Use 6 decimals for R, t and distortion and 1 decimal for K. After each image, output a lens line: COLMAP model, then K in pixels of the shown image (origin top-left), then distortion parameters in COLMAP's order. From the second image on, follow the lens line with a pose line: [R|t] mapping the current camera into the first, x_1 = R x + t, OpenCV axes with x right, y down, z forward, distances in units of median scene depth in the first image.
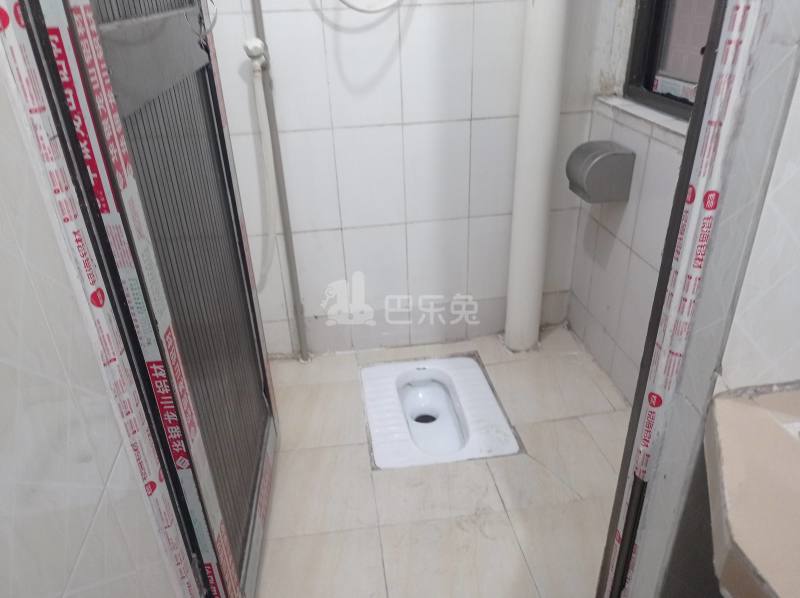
lens RADIAL K [[598.9, 0, 402.8], [0, 598.9, 304.9], [0, 0, 1]] dist [0.022168, -0.015196]
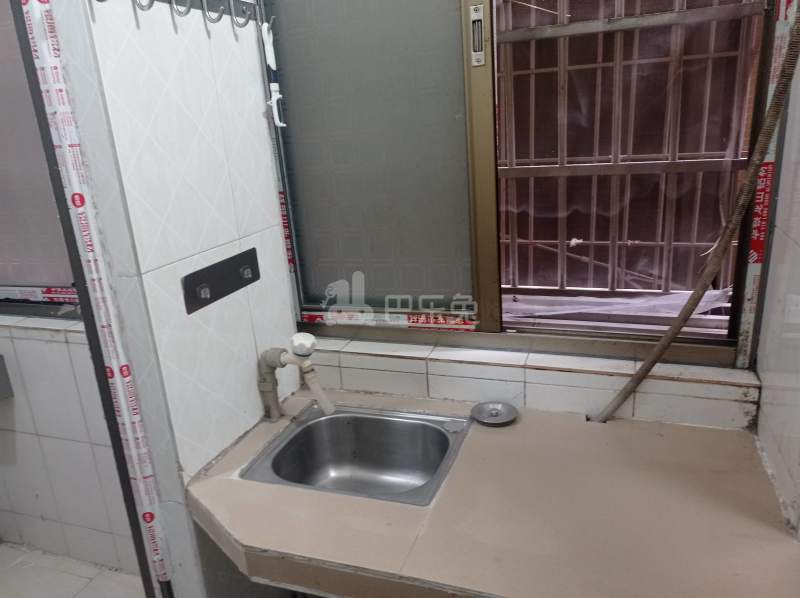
lens RADIAL K [[598.9, 0, 402.4], [0, 598.9, 301.9], [0, 0, 1]] dist [0.022168, -0.015196]
pose [[0.478312, -0.259344, 0.839022, -0.355859], [0.467160, 0.884145, 0.006971, -0.012067], [-0.743625, 0.388623, 0.544053, -0.383565]]
